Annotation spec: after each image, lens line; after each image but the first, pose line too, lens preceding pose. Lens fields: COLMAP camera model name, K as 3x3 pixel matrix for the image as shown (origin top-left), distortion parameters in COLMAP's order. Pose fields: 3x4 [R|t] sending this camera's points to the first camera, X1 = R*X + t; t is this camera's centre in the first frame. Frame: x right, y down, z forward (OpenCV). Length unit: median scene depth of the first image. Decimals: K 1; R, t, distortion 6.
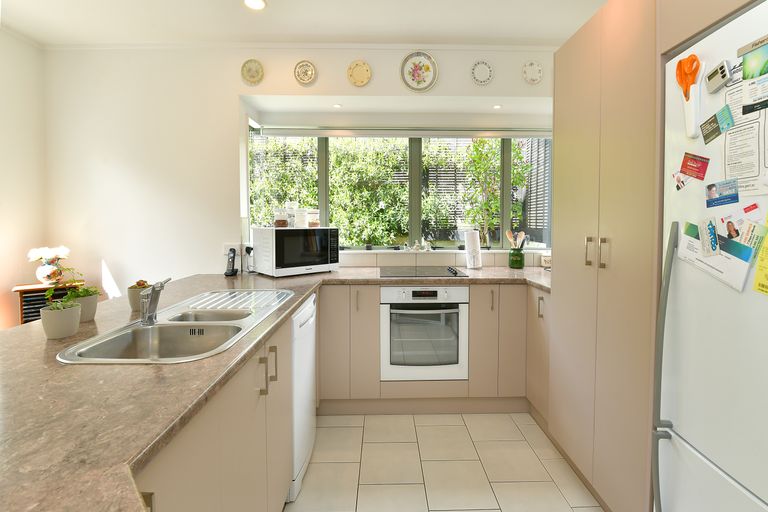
lens RADIAL K [[354.0, 0, 381.4], [0, 354.0, 236.0], [0, 0, 1]] dist [-0.002272, -0.000255]
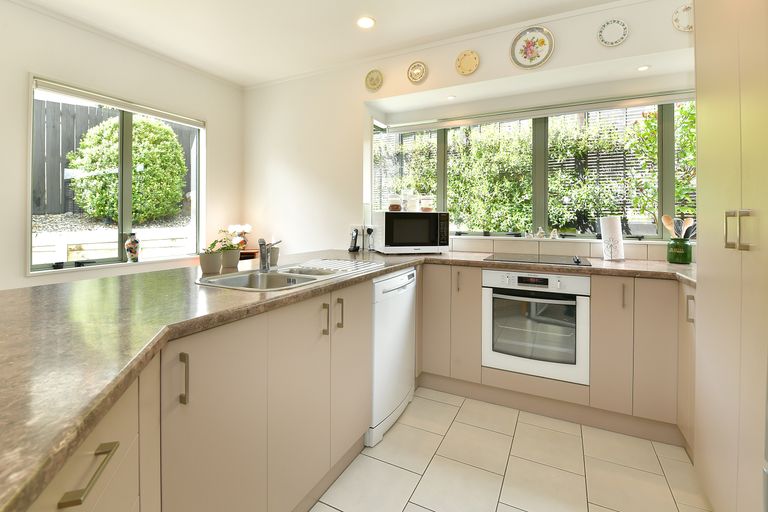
lens RADIAL K [[343.3, 0, 382.1], [0, 343.3, 220.7], [0, 0, 1]] dist [-0.000662, -0.000353]
pose [[0.888888, 0.001313, -0.458123, 0.174241], [-0.019044, 0.999237, -0.034086, 0.041568], [0.457729, 0.039023, 0.888235, 0.010383]]
